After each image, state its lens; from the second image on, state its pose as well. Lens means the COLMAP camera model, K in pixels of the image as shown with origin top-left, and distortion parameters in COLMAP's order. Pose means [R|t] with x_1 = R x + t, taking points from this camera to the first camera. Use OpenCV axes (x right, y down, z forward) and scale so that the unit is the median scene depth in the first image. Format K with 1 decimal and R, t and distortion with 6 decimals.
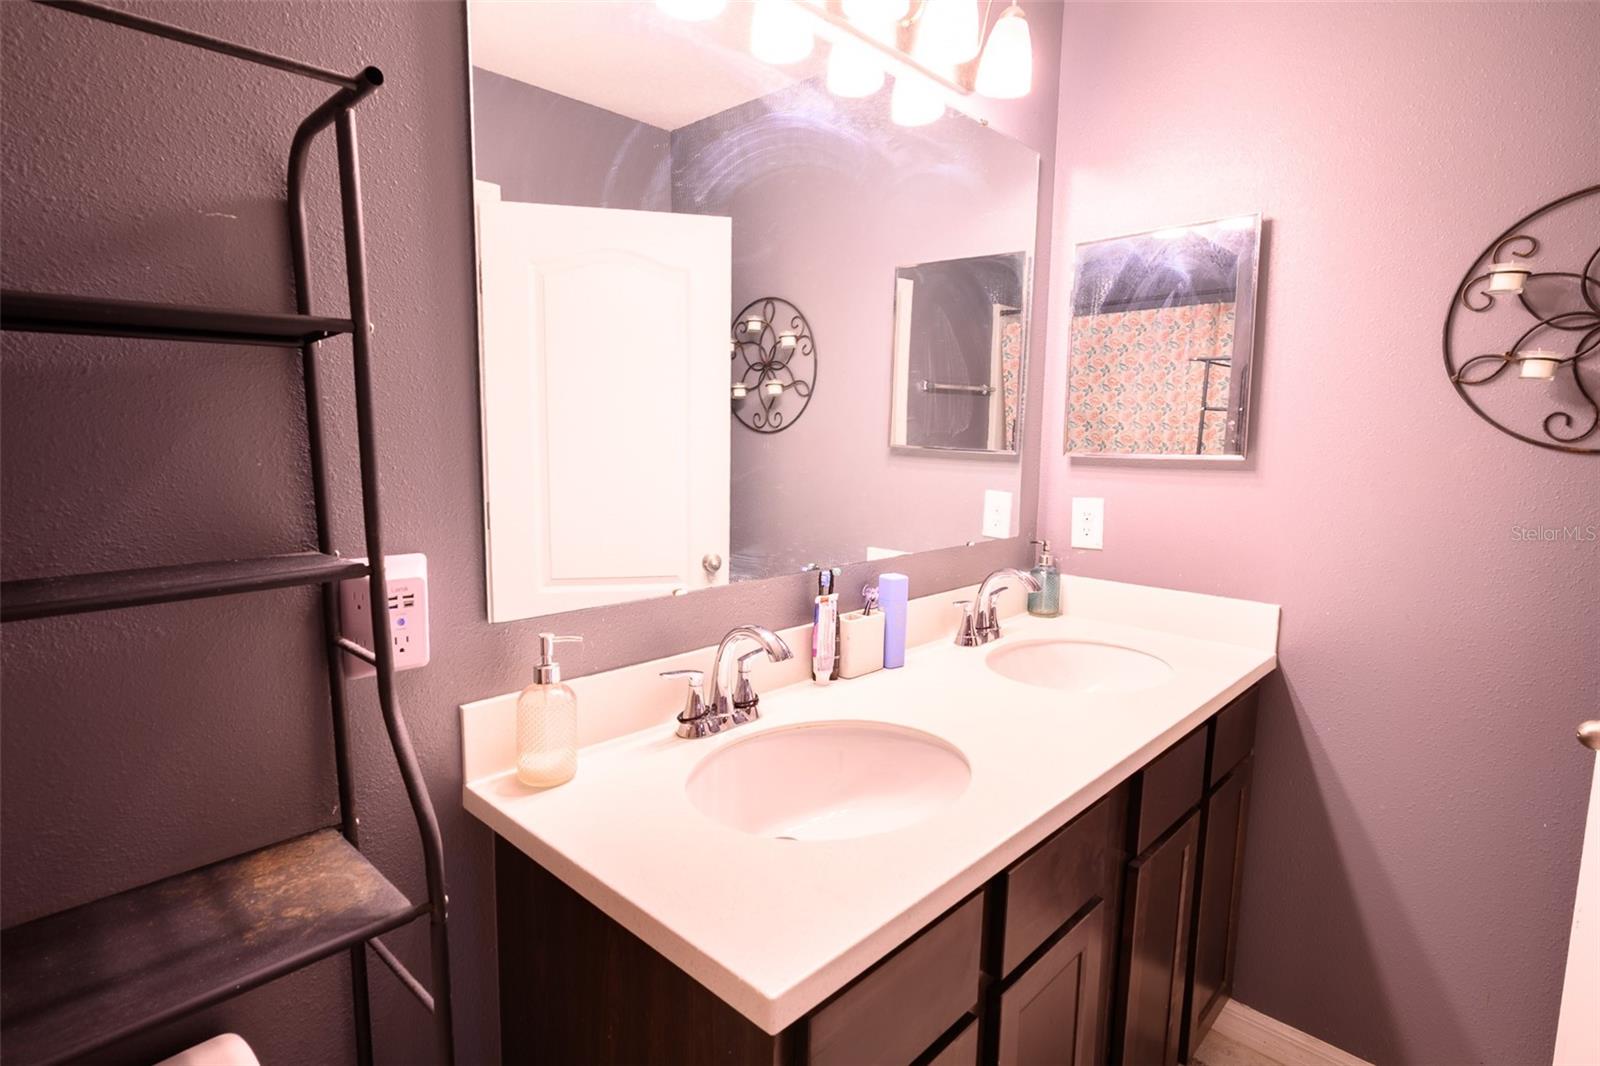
lens RADIAL K [[798.1, 0, 802.1], [0, 798.1, 540.4], [0, 0, 1]] dist [-0.007107, -0.000162]
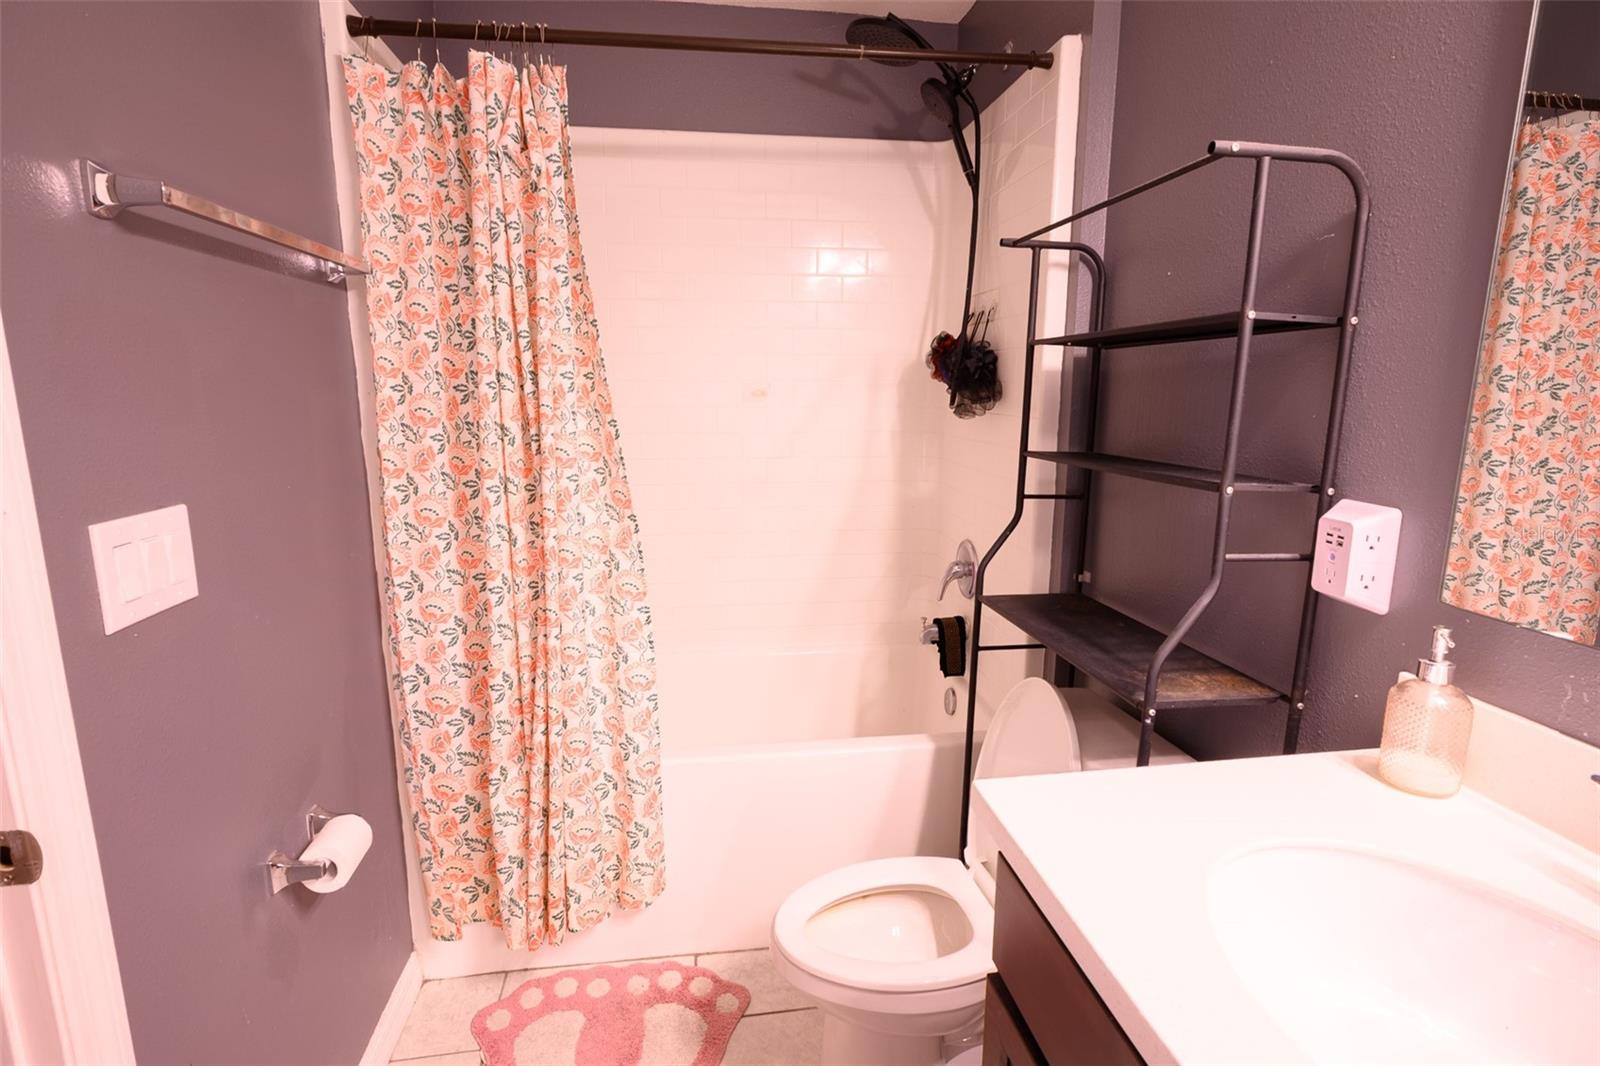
lens RADIAL K [[798.1, 0, 799.5], [0, 798.1, 536.7], [0, 0, 1]] dist [-0.007107, -0.000162]
pose [[-0.630935, 0.130751, -0.764739, 0.997145], [-0.111516, 0.960178, 0.256170, -0.157020], [0.767779, 0.246907, -0.591229, 1.237076]]
